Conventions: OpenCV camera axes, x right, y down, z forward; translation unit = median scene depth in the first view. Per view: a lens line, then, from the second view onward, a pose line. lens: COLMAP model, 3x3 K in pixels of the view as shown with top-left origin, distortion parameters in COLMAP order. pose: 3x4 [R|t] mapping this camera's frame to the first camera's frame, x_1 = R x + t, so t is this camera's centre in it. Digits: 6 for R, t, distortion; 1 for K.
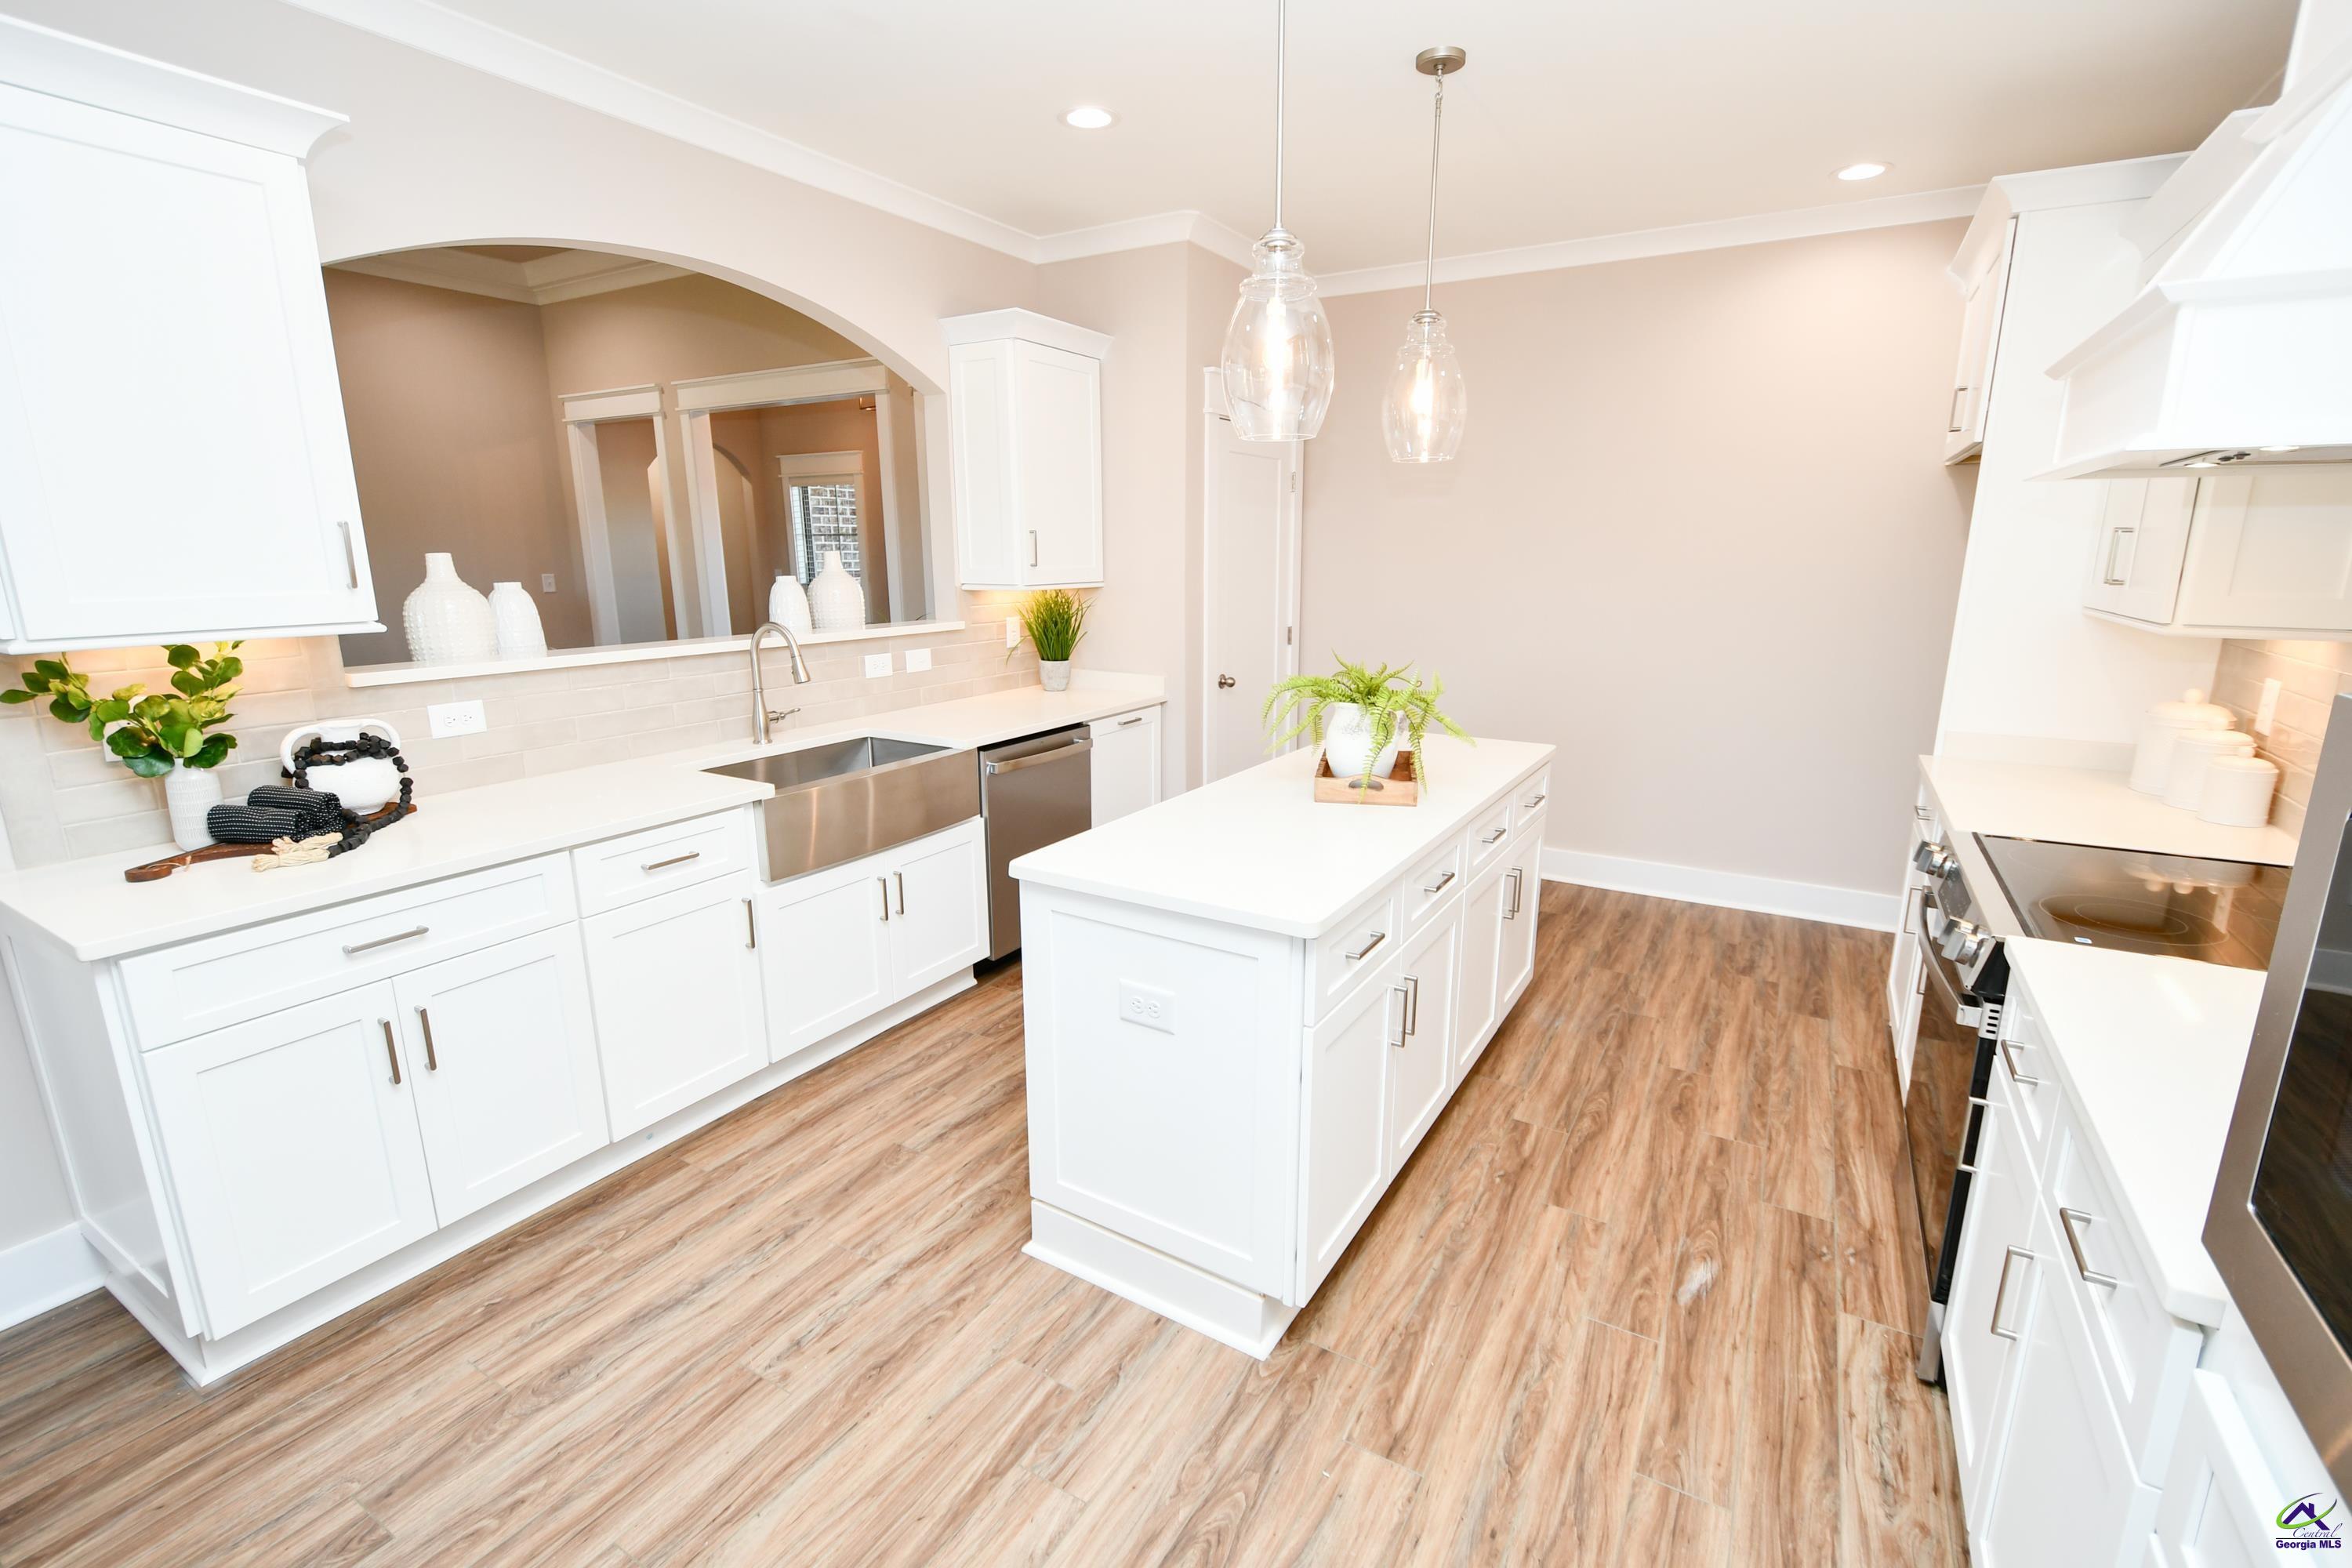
lens RADIAL K [[1040.9, 0, 1181.6], [0, 1040.9, 784.2], [0, 0, 1]] dist [0.002965, -0.007006]
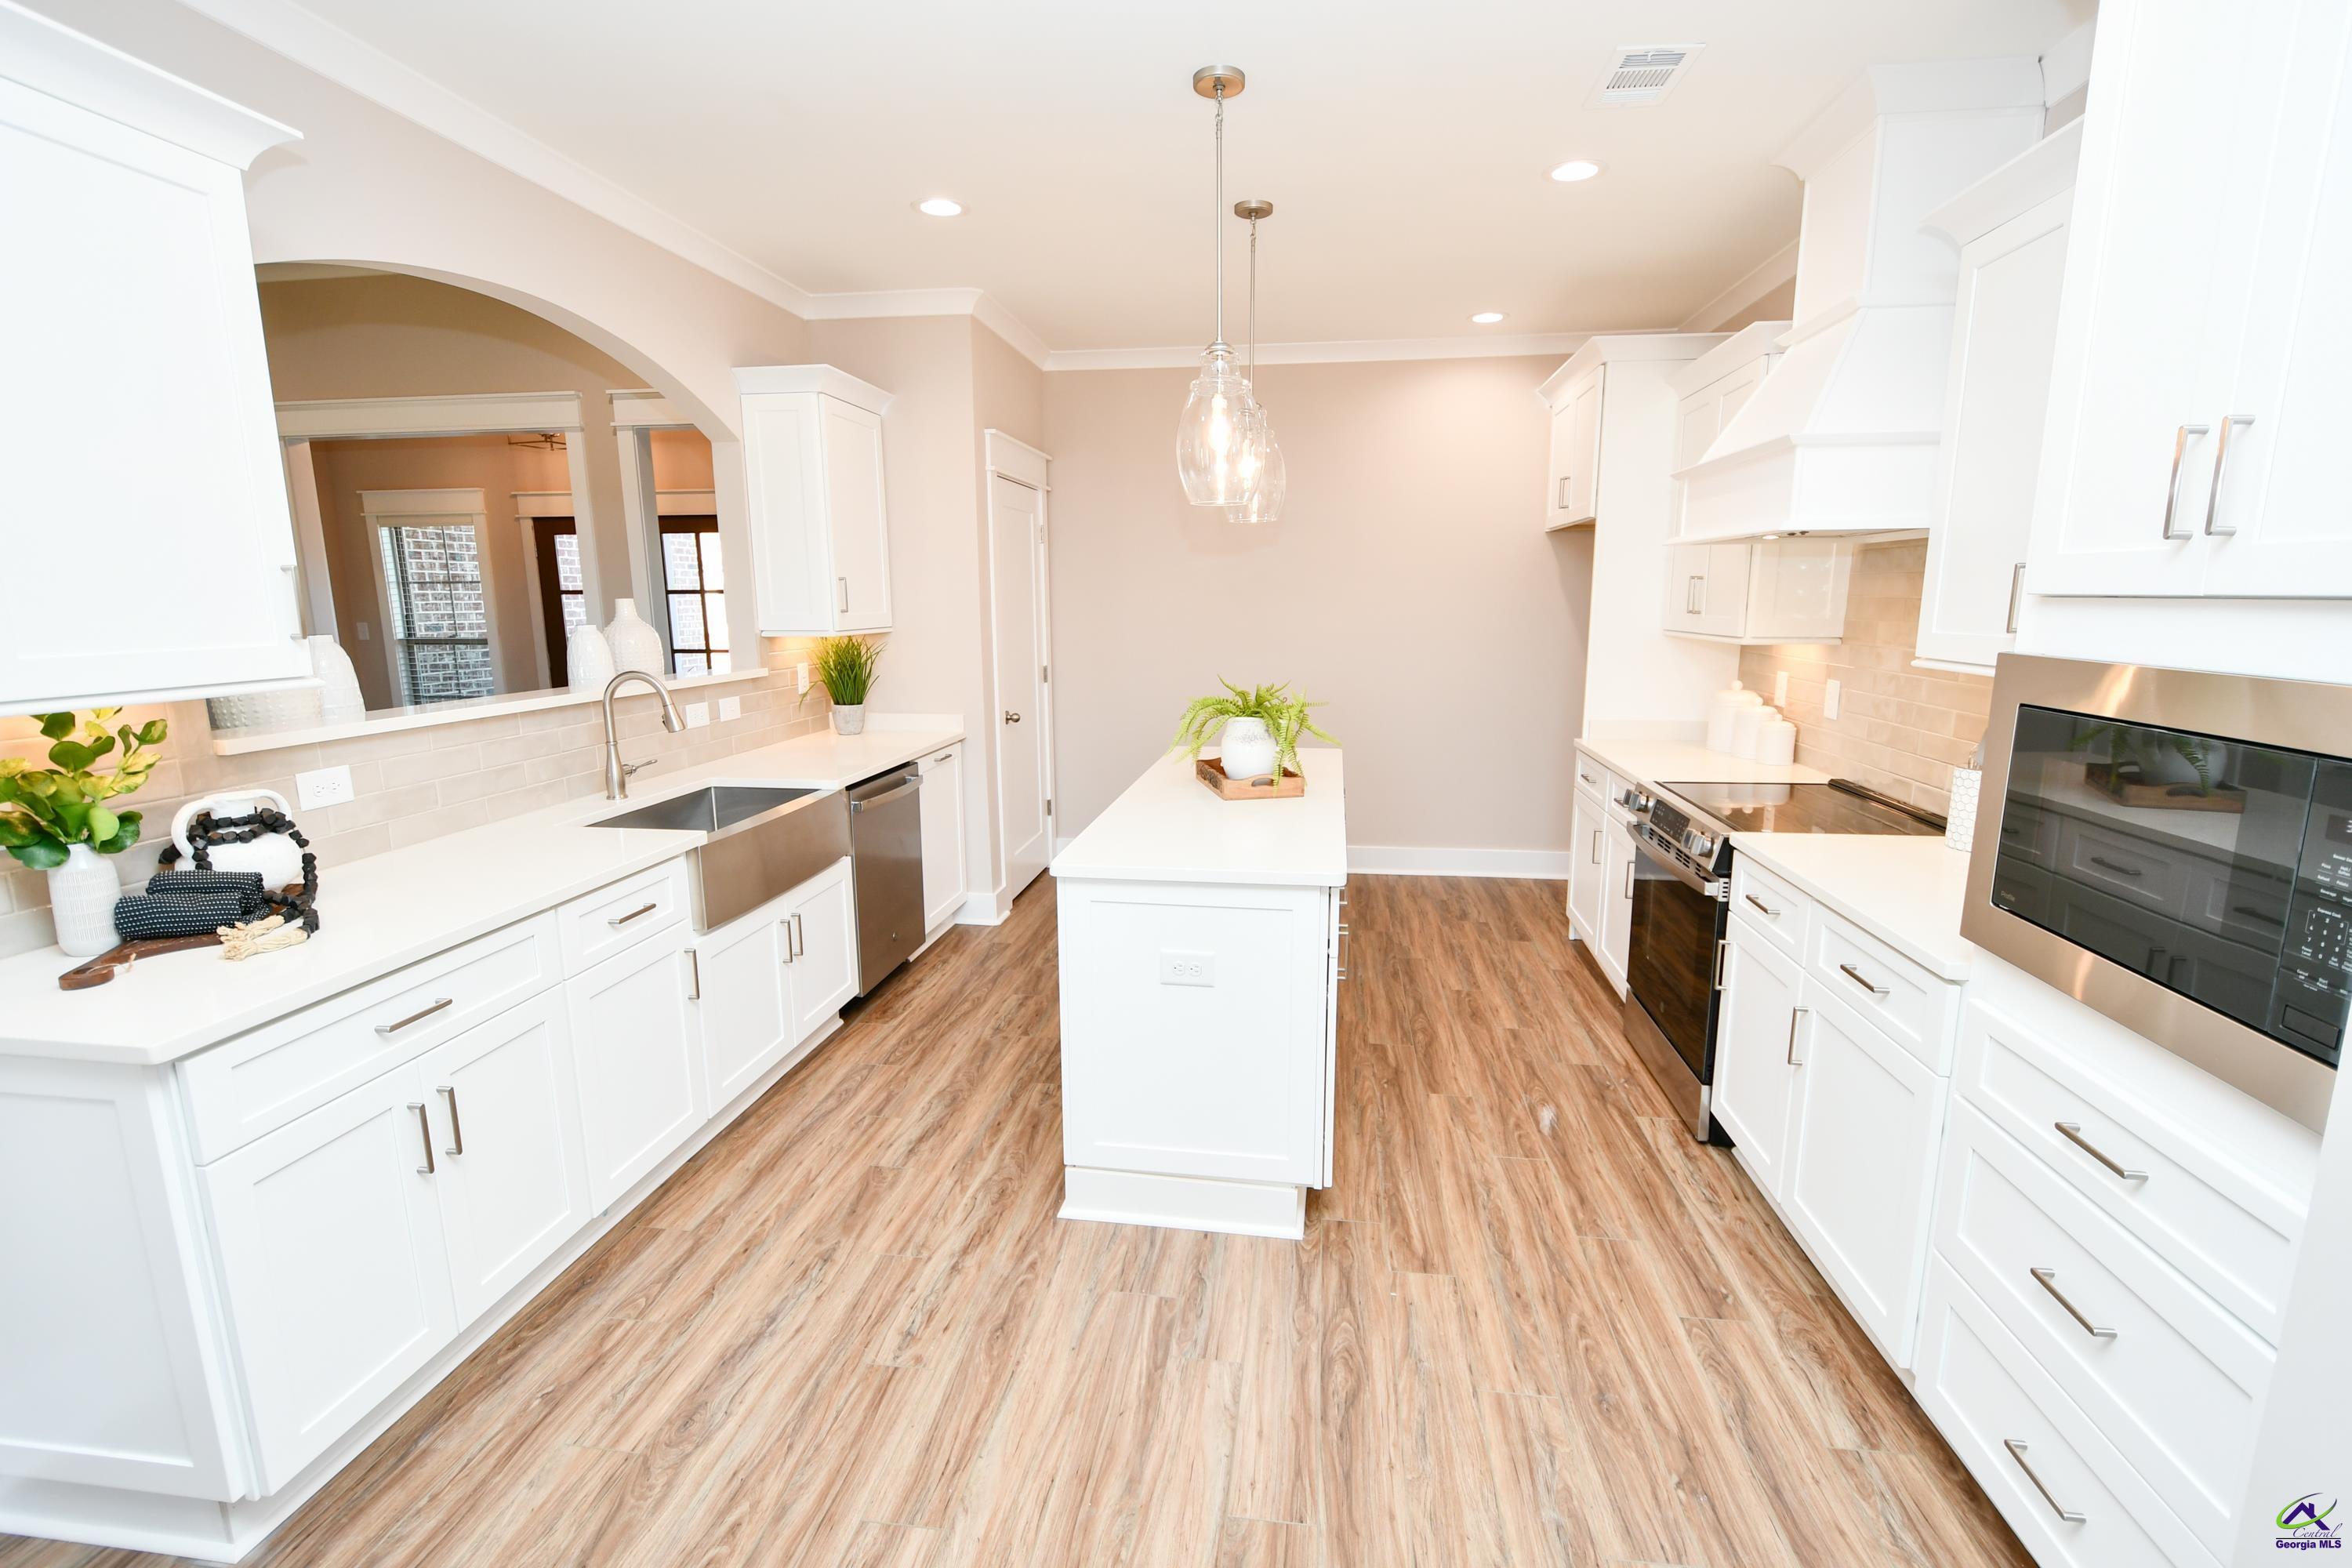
lens RADIAL K [[1040.9, 0, 1182.1], [0, 1040.9, 783.0], [0, 0, 1]] dist [0.002965, -0.007006]
pose [[0.920484, -0.074190, 0.383672, -0.439544], [0.091472, 0.995442, -0.026967, 0.028987], [-0.379923, 0.059918, 0.923075, -0.111276]]
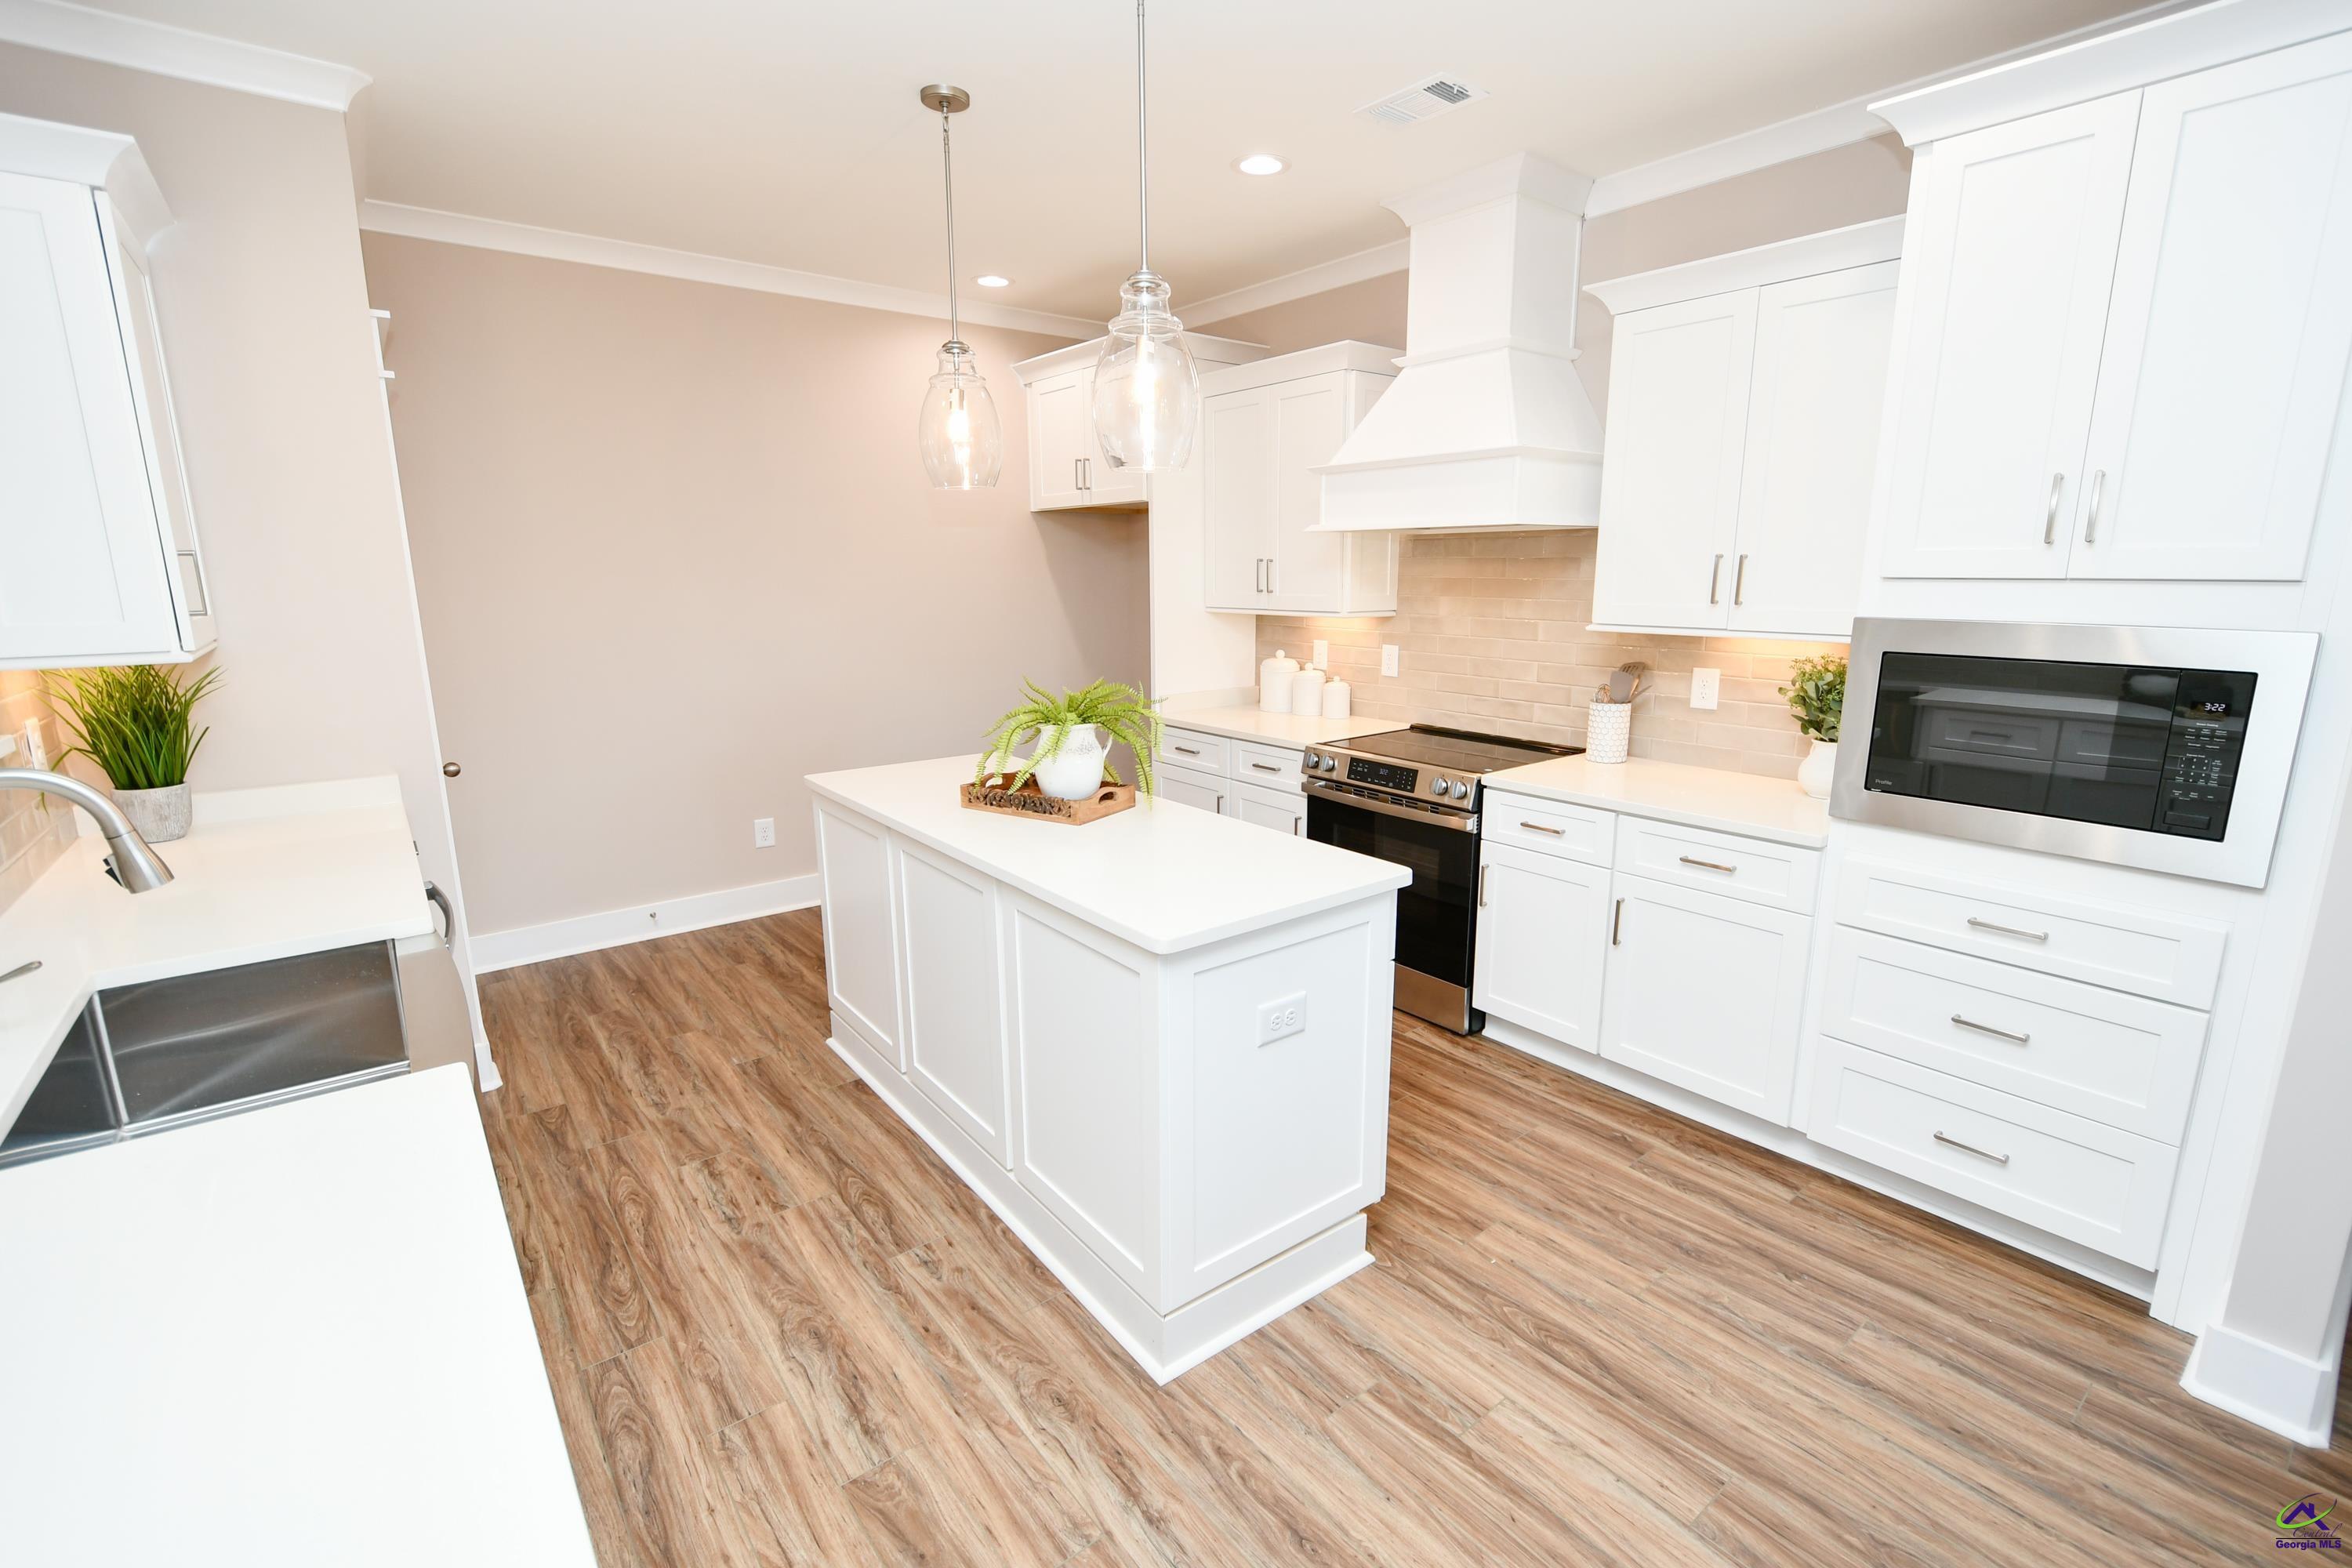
lens RADIAL K [[1040.9, 0, 1190.4], [0, 1040.9, 783.0], [0, 0, 1]] dist [0.002965, -0.007006]
pose [[0.347887, -0.191822, 0.917703, -0.874669], [0.213234, 0.969380, 0.121790, -0.142662], [-0.912965, 0.153317, 0.378138, 0.595150]]
